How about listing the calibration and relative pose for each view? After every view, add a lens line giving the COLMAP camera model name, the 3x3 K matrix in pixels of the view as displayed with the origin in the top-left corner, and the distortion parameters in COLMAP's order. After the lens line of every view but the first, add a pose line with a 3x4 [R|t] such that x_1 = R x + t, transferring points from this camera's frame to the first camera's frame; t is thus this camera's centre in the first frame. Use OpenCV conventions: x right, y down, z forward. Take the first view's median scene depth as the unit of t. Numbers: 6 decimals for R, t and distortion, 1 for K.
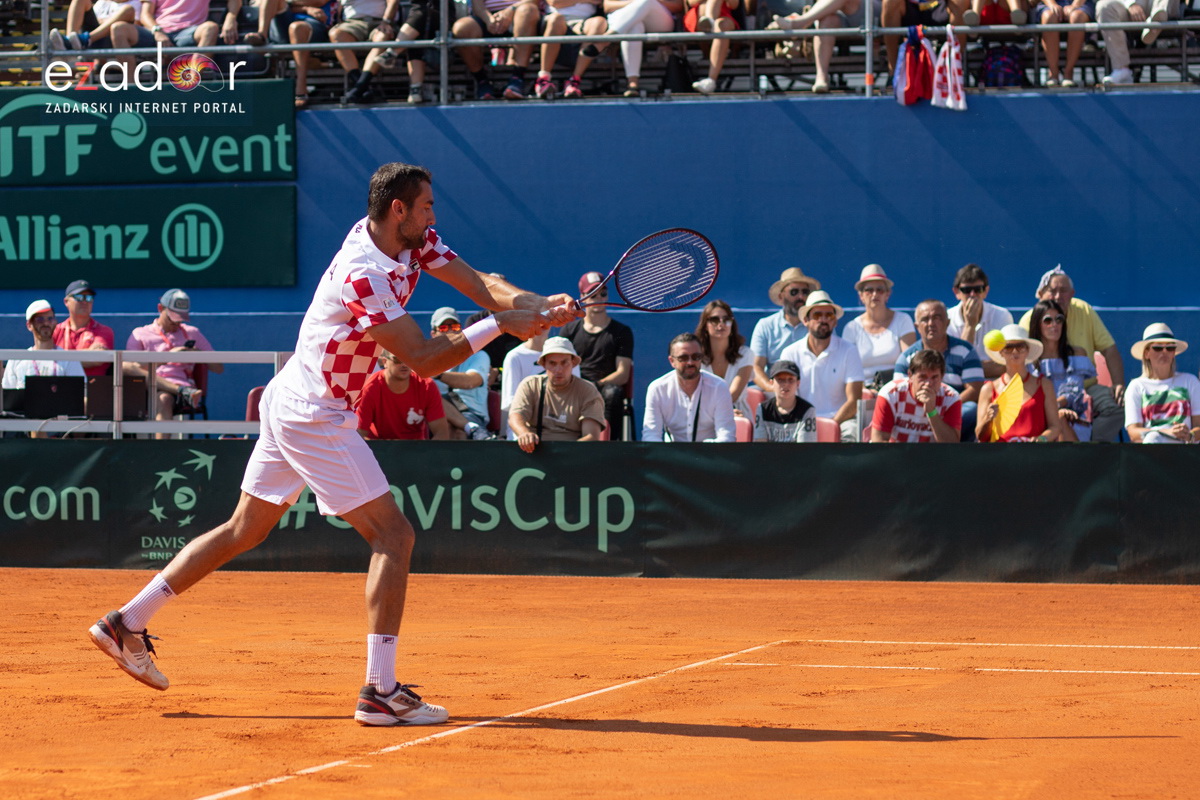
lens RADIAL K [[3178.1, 0, 599.2], [0, 3178.1, 418.8], [0, 0, 1]] dist [-0.104074, -0.195723]
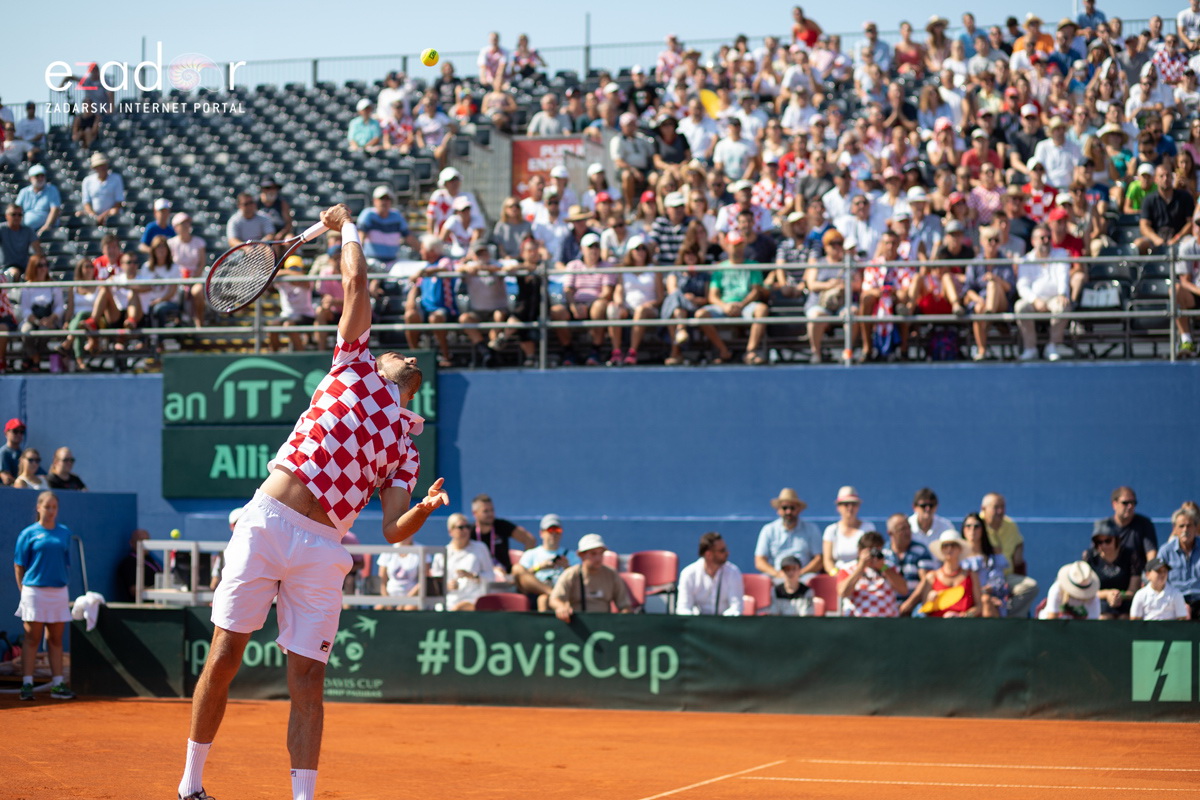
lens RADIAL K [[3084.6, 0, 625.8], [0, 3084.6, 401.6], [0, 0, 1]] dist [-0.123602, -0.532430]
pose [[0.998561, 0.006468, -0.053232, 0.058705], [-0.010014, 0.997728, -0.066627, 0.004694], [0.052680, 0.067065, 0.996357, -0.340105]]
